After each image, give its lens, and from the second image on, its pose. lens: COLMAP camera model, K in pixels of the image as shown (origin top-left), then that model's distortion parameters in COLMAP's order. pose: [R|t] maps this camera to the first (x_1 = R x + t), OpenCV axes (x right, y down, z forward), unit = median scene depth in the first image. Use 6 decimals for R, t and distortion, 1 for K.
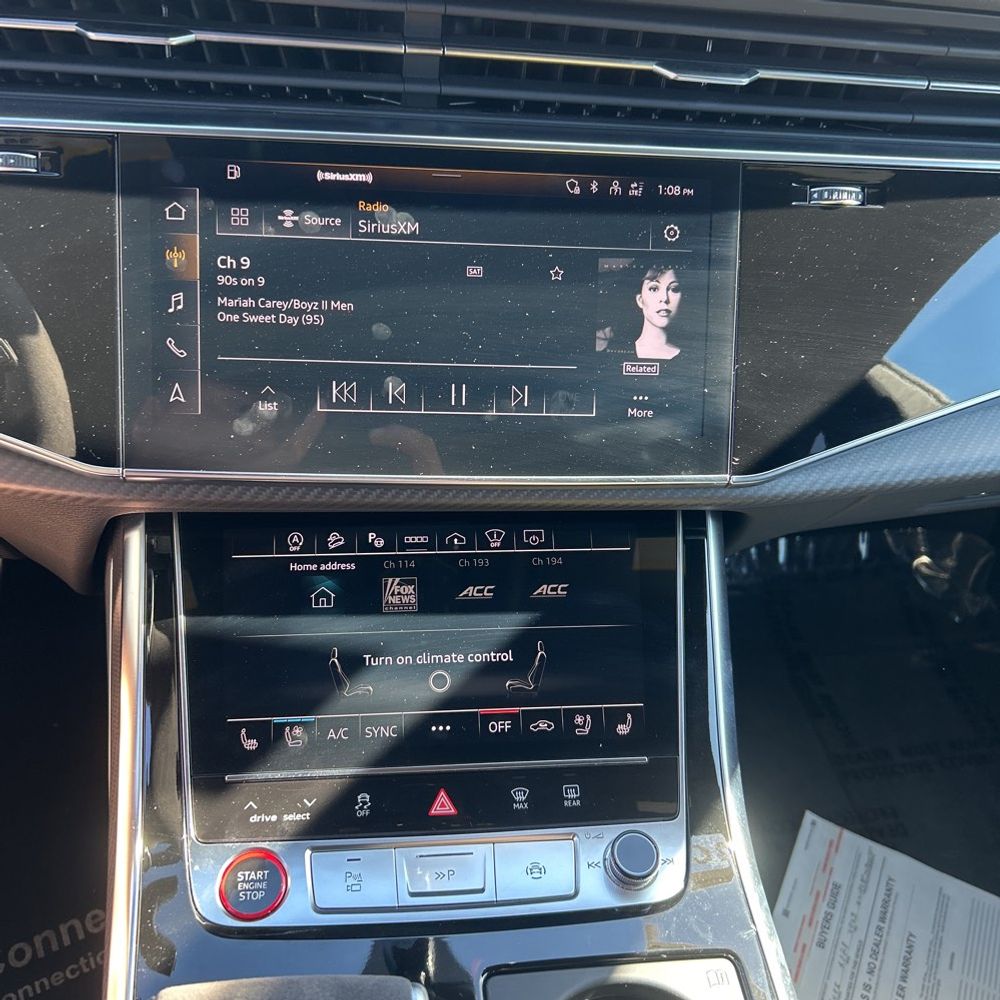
lens RADIAL K [[976.9, 0, 492.6], [0, 976.9, 497.8], [0, 0, 1]] dist [0.111638, -0.318375]
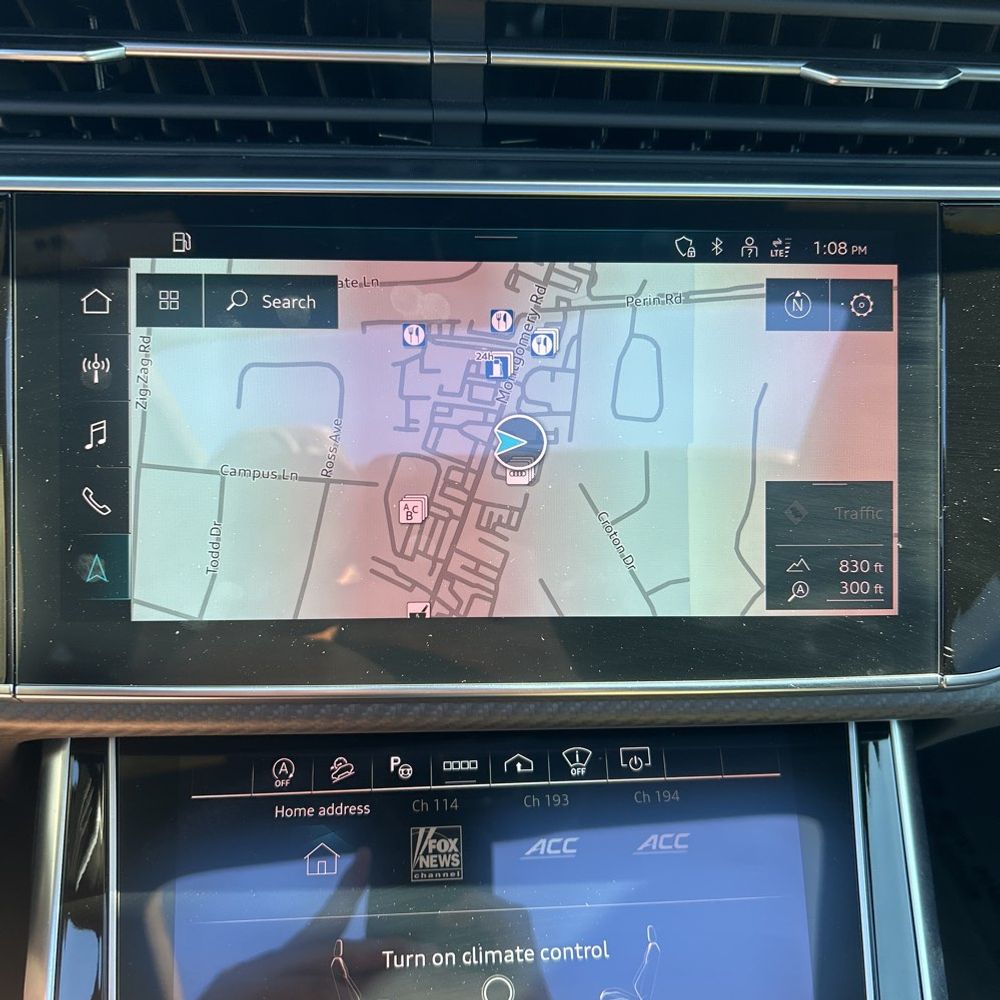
lens RADIAL K [[973.3, 0, 500.0], [0, 973.3, 500.0], [0, 0, 1]] dist [0.011359, -0.012531]
pose [[0.998212, -0.019646, -0.056444, -0.009587], [0.014922, 0.996445, -0.082916, -0.086394], [0.057873, 0.081926, 0.994957, 0.327749]]
